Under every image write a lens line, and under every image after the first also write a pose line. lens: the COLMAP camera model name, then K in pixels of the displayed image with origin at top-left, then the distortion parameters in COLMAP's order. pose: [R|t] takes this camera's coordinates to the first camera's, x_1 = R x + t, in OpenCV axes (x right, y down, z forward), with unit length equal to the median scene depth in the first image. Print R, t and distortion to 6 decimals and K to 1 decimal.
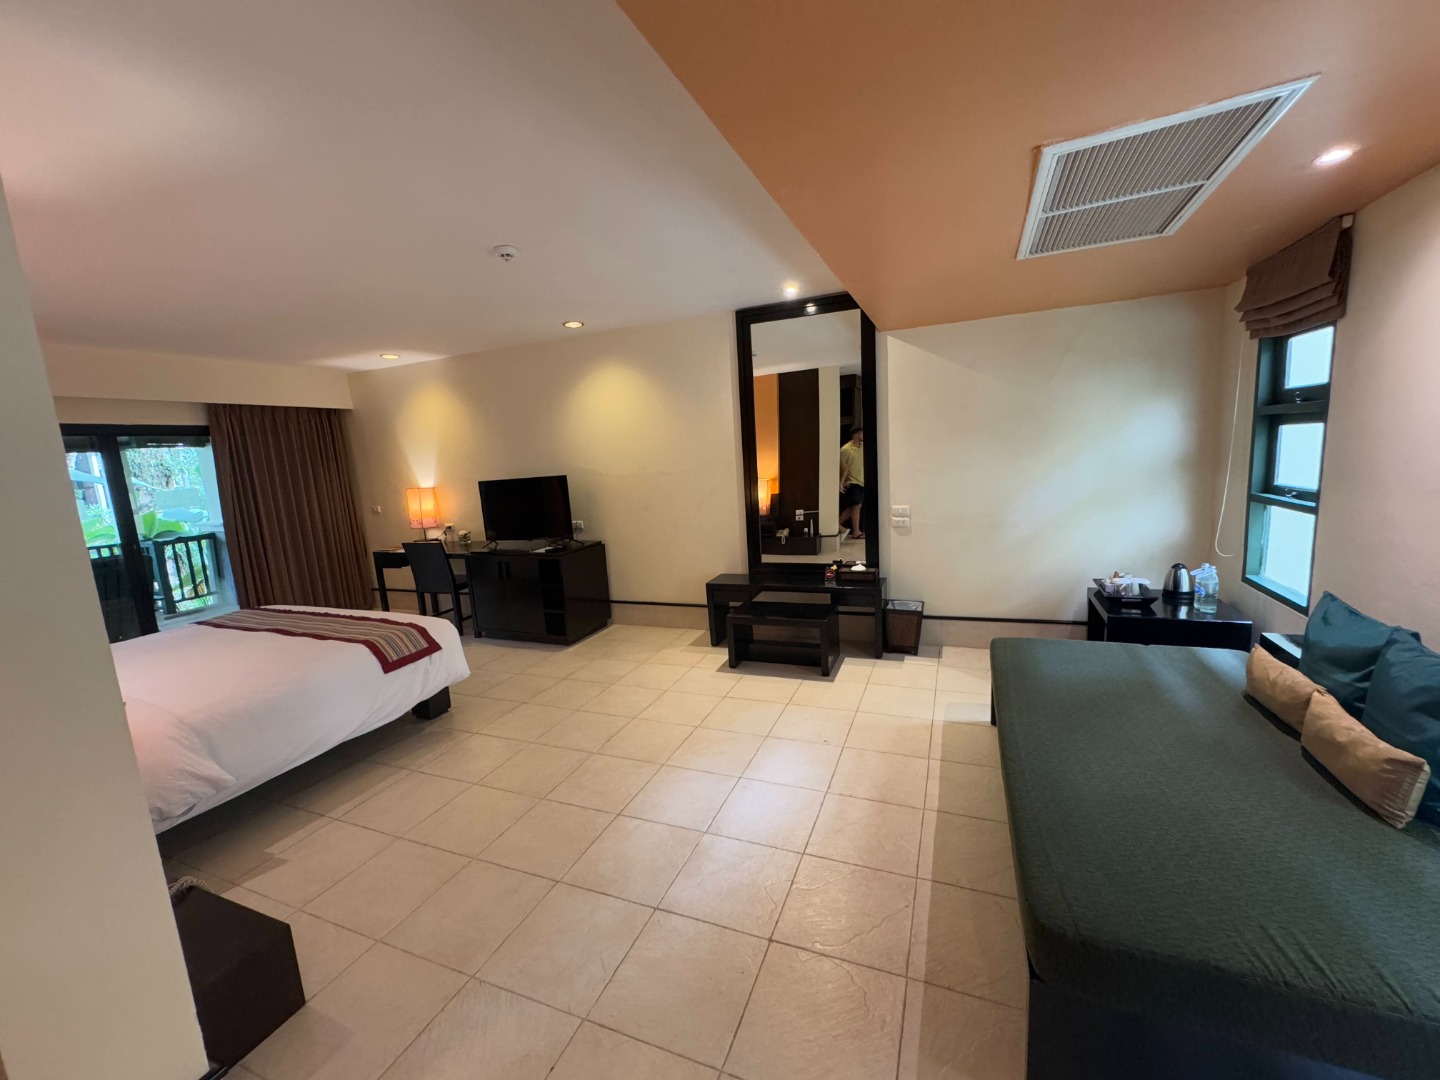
lens RADIAL K [[580.9, 0, 720.0], [0, 580.9, 540.0], [0, 0, 1]] dist [0.000393, 0.000140]
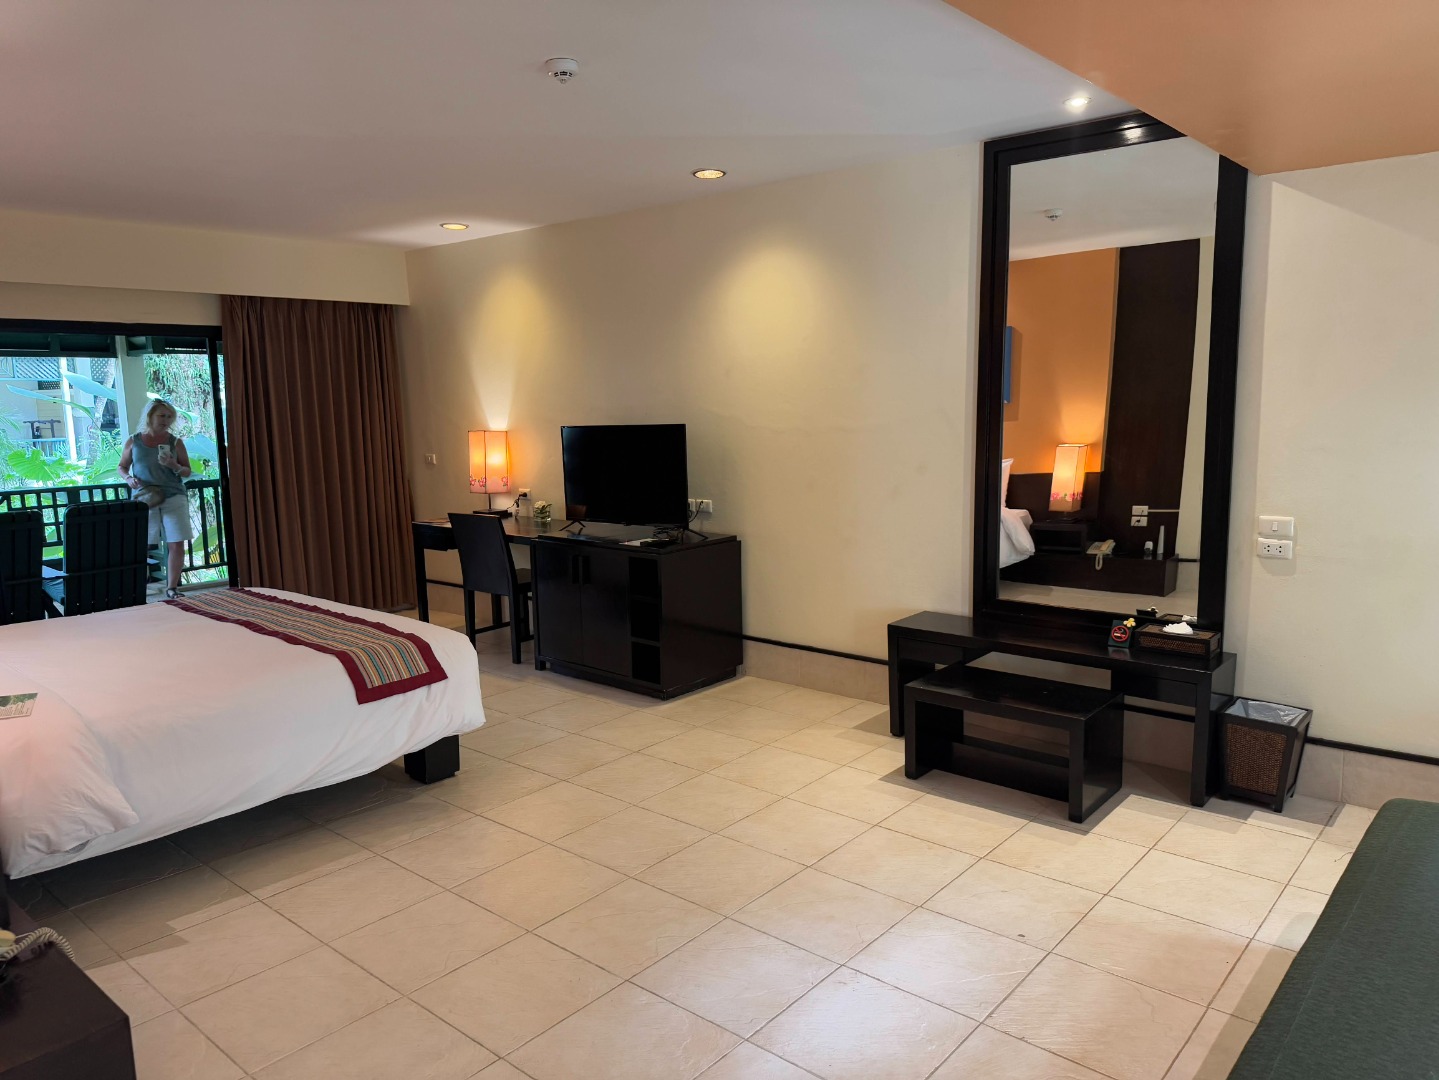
lens RADIAL K [[1012.7, 0, 718.8], [0, 1012.7, 544.6], [0, 0, 1]] dist [0.099452, -0.152007]
pose [[0.948031, 0.087184, -0.306001, 0.122598], [-0.084853, 0.996173, 0.020941, -0.011392], [0.306656, 0.006113, 0.951801, -0.006573]]
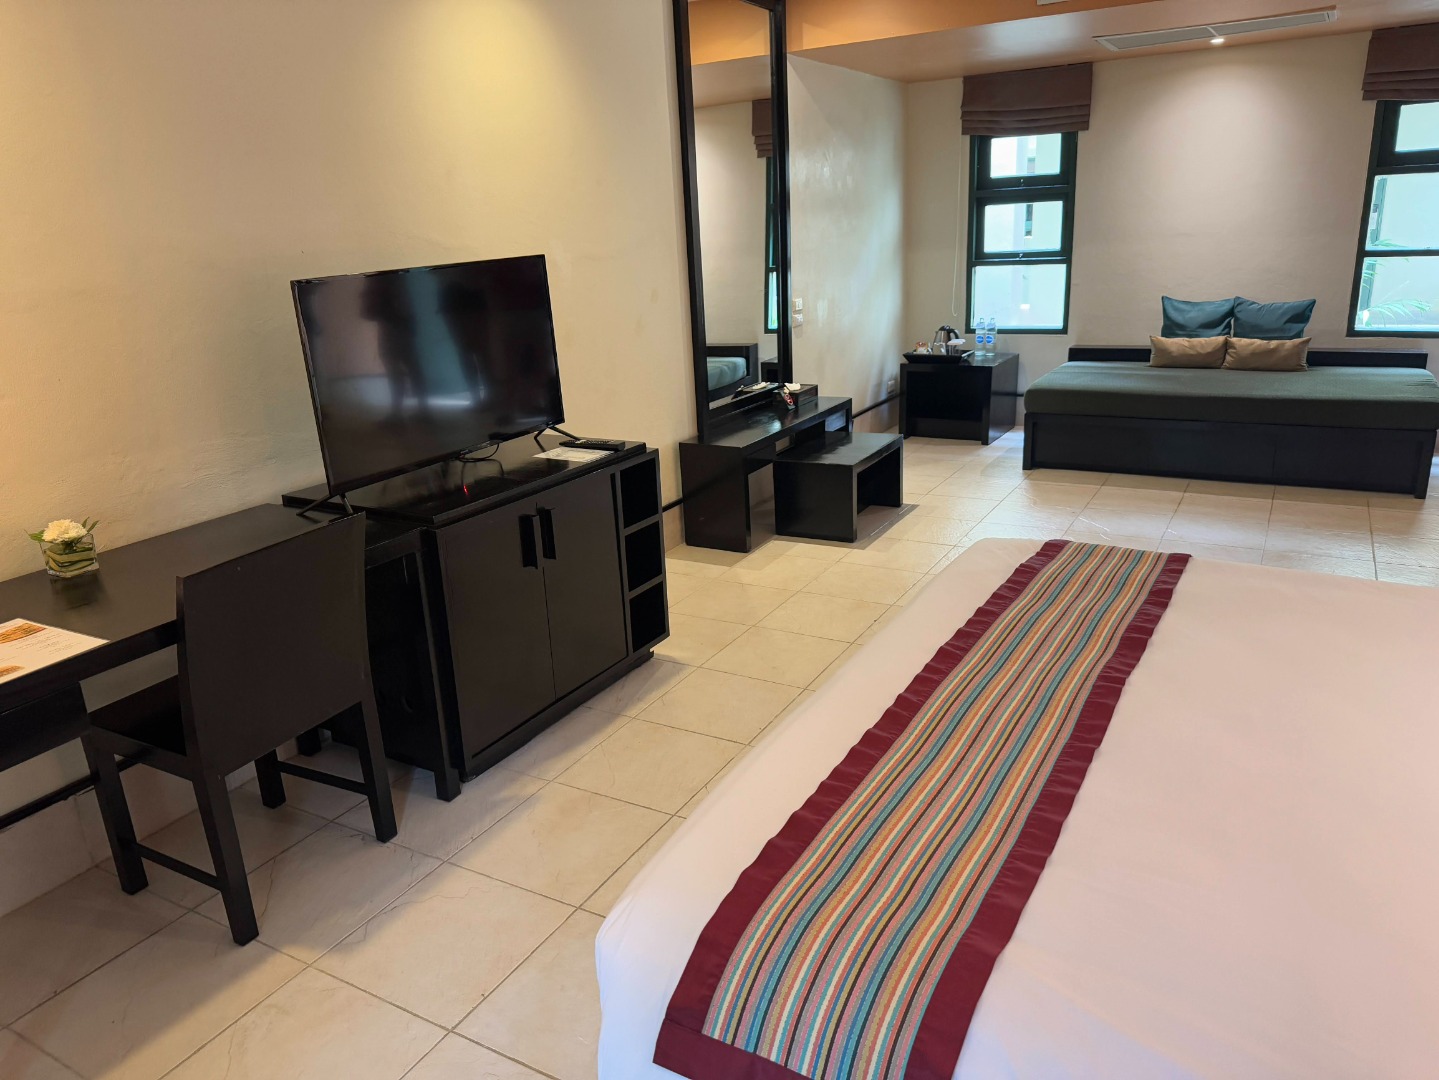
lens RADIAL K [[1005.6, 0, 717.5], [0, 1005.6, 561.9], [0, 0, 1]] dist [0.099644, -0.140292]
pose [[0.121531, -0.262296, 0.957304, -1.073033], [0.190547, 0.952680, 0.236838, -0.062574], [-0.974126, 0.153629, 0.165760, 0.916659]]
